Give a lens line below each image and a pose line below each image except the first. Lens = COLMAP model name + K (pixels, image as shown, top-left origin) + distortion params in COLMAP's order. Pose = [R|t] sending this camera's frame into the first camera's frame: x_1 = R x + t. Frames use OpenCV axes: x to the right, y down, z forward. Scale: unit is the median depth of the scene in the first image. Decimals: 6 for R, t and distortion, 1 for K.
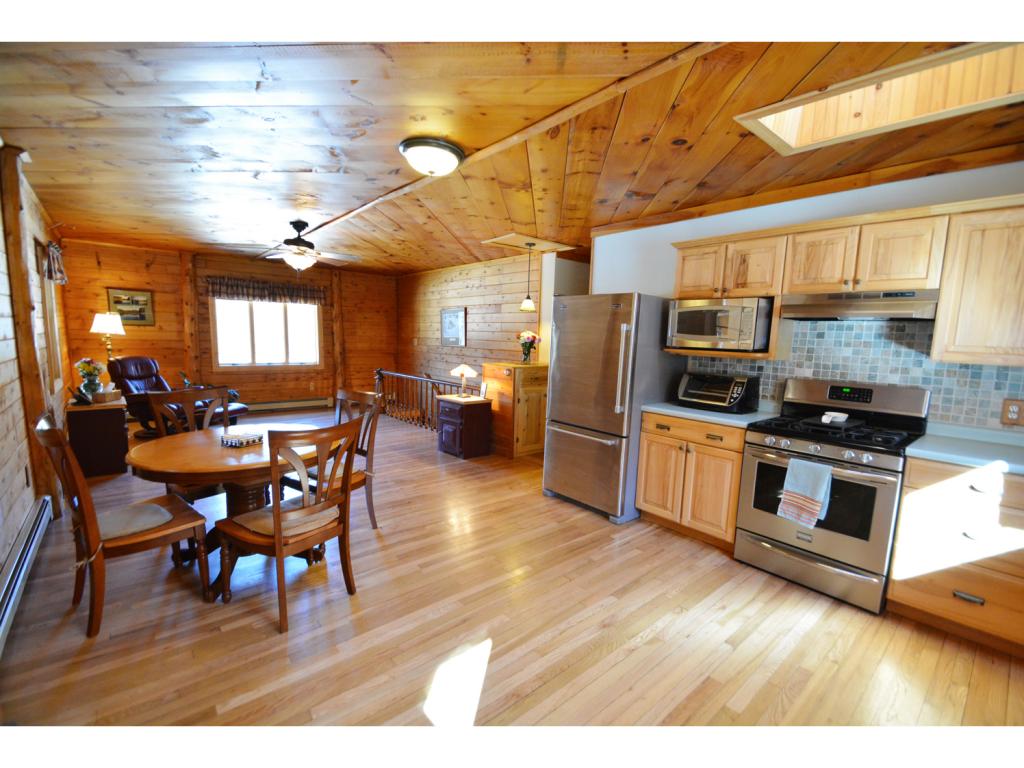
lens RADIAL K [[449.6, 0, 504.7], [0, 449.6, 391.8], [0, 0, 1]] dist [0.002158, -0.008708]
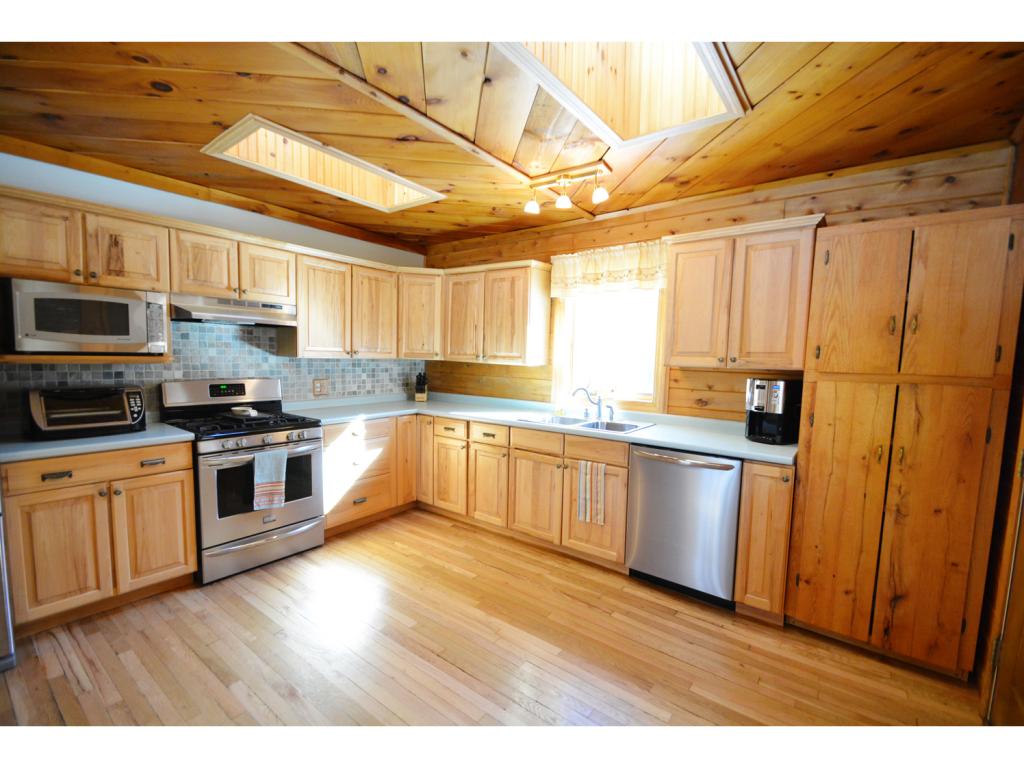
lens RADIAL K [[449.6, 0, 513.6], [0, 449.6, 391.3], [0, 0, 1]] dist [0.002158, -0.008708]
pose [[-0.225370, -0.113745, 0.967611, -0.400886], [0.093182, 0.986092, 0.137621, -0.068091], [-0.969807, 0.121180, -0.211637, 0.476265]]
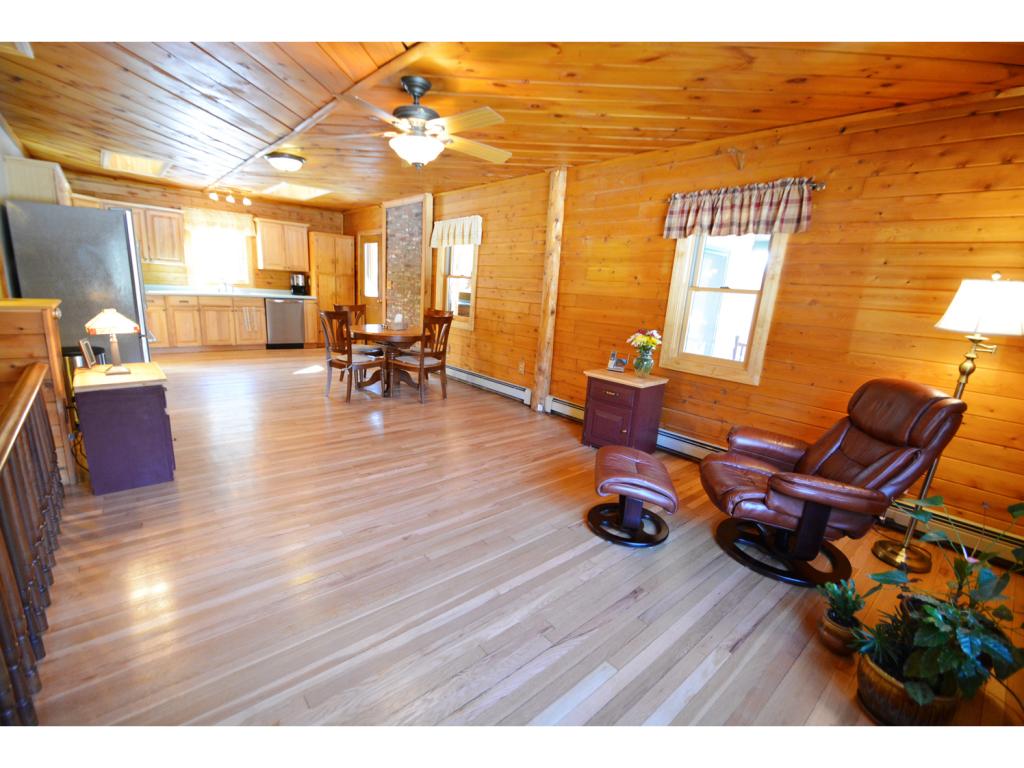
lens RADIAL K [[449.6, 0, 504.1], [0, 449.6, 398.0], [0, 0, 1]] dist [0.002158, -0.008708]
pose [[-0.995349, -0.088769, -0.037410, -0.822869], [-0.096293, 0.927522, 0.361152, -0.304349], [0.002639, 0.363075, -0.931756, 2.376287]]
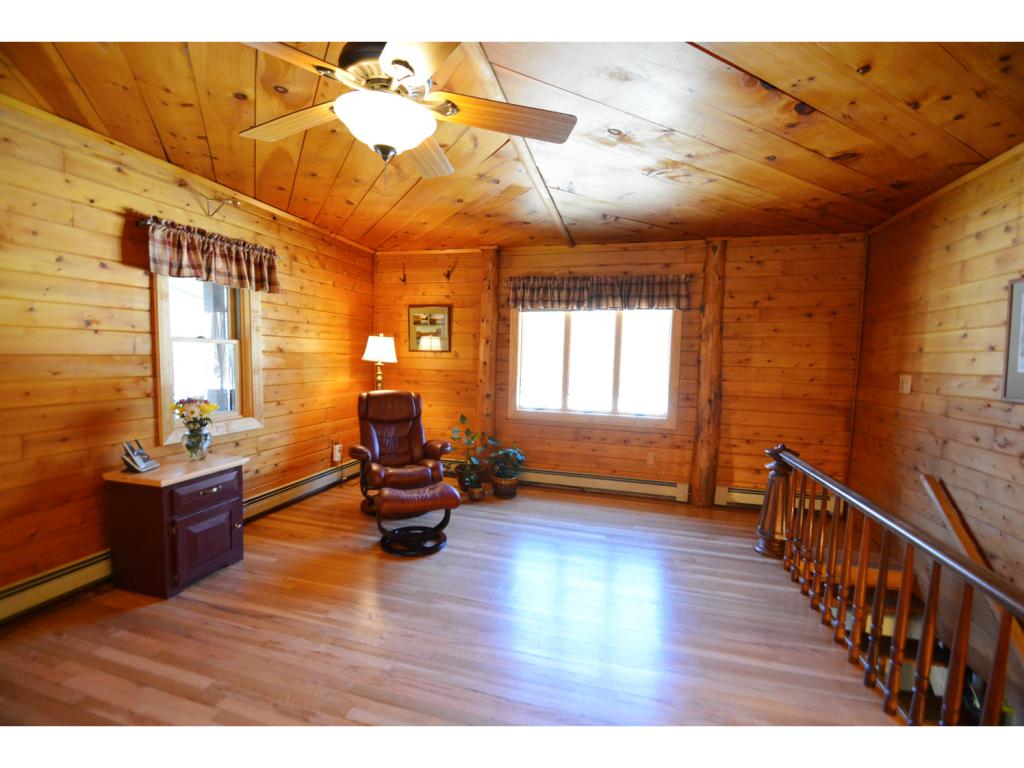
lens RADIAL K [[449.6, 0, 504.6], [0, 449.6, 395.2], [0, 0, 1]] dist [0.002158, -0.008708]
pose [[0.559131, 0.054794, -0.827266, -0.187814], [-0.112093, 0.993648, -0.009948, -0.150119], [0.821466, 0.098293, 0.561722, 1.283884]]
